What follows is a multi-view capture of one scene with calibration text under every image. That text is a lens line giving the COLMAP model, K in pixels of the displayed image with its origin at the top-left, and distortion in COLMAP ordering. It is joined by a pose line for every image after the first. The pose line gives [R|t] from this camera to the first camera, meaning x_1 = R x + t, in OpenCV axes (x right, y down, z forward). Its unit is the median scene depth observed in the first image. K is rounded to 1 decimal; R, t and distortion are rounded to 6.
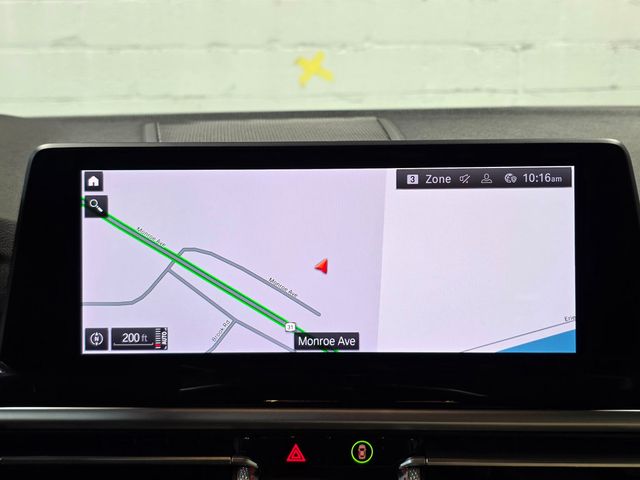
lens RADIAL K [[937.4, 0, 306.5], [0, 937.4, 235.6], [0, 0, 1]] dist [0.030158, 0.000000]
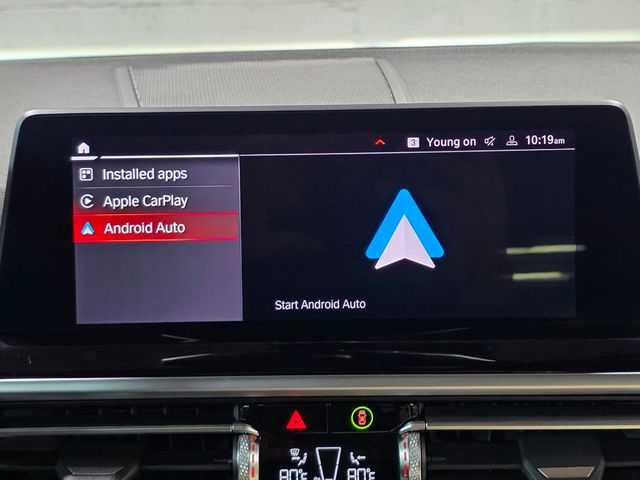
lens RADIAL K [[1187.3, 0, 320.4], [0, 1187.3, 232.2], [0, 0, 1]] dist [0.045778, 0.000000]
pose [[0.999577, -0.011586, 0.026687, -0.009453], [0.010229, 0.998674, 0.050460, -0.017923], [-0.027236, -0.050166, 0.998369, -0.142659]]
